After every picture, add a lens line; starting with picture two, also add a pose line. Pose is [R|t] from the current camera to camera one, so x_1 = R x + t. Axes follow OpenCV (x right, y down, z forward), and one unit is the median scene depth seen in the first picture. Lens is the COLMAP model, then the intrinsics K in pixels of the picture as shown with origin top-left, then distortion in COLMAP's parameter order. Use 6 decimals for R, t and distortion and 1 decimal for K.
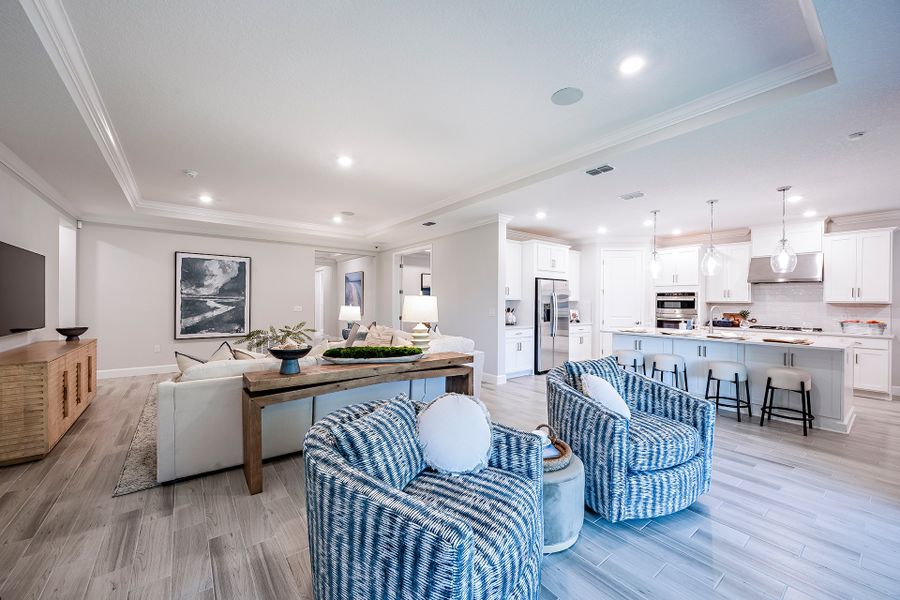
lens RADIAL K [[351.1, 0, 452.6], [0, 351.1, 303.0], [0, 0, 1]] dist [-0.000870, 0.000028]
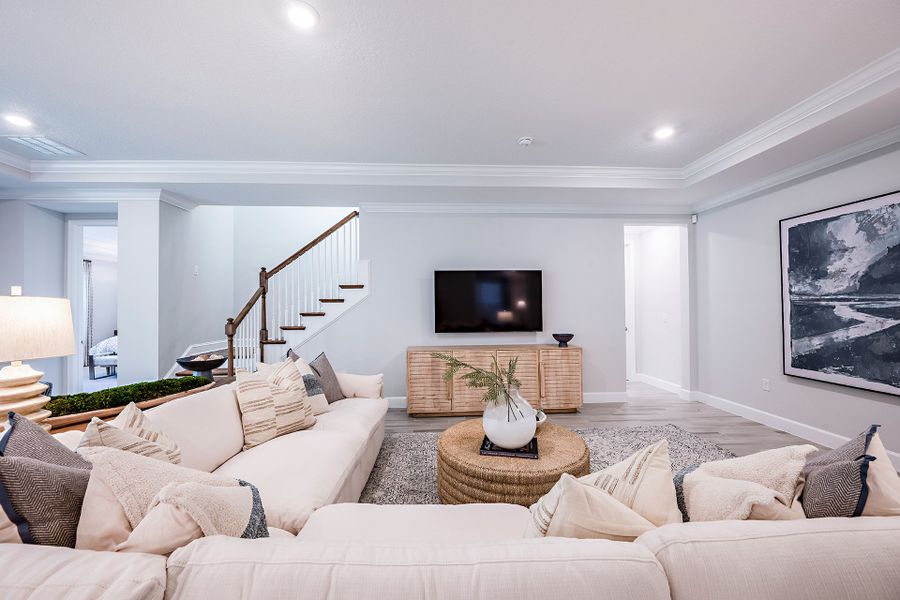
lens RADIAL K [[351.1, 0, 449.3], [0, 351.1, 302.3], [0, 0, 1]] dist [-0.000870, 0.000028]
pose [[-0.573213, -0.012732, -0.819307, -0.016067], [0.003998, 0.999824, -0.018334, -0.004305], [0.819396, -0.013785, -0.573061, 0.857441]]
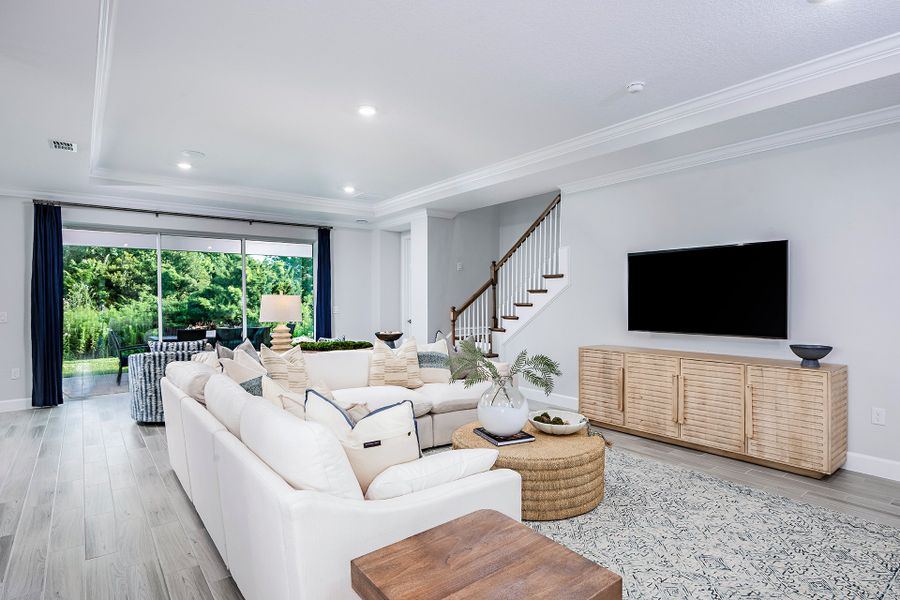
lens RADIAL K [[479.5, 0, 451.4], [0, 479.5, 301.9], [0, 0, 1]] dist [-0.001672, -0.000809]
pose [[-0.999963, -0.002437, 0.008310, -0.293558], [-0.002344, 0.999934, 0.011249, -0.010282], [-0.008337, 0.011229, -0.999902, 1.205967]]
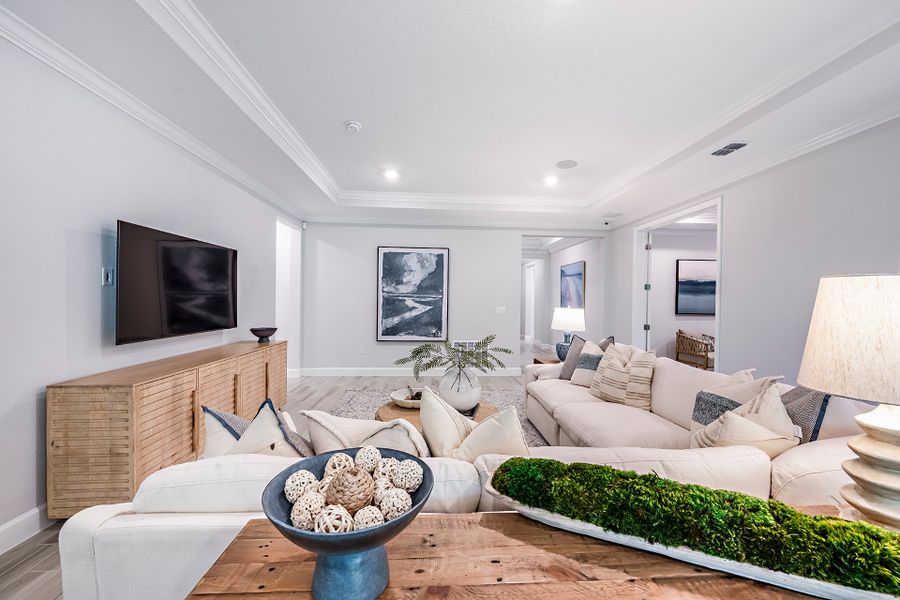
lens RADIAL K [[351.1, 0, 452.2], [0, 351.1, 302.6], [0, 0, 1]] dist [-0.000870, 0.000028]
pose [[0.829147, 0.008307, -0.558969, -0.104739], [-0.008642, 0.999961, 0.002041, -0.001330], [0.558964, 0.003138, 0.829186, 0.331396]]
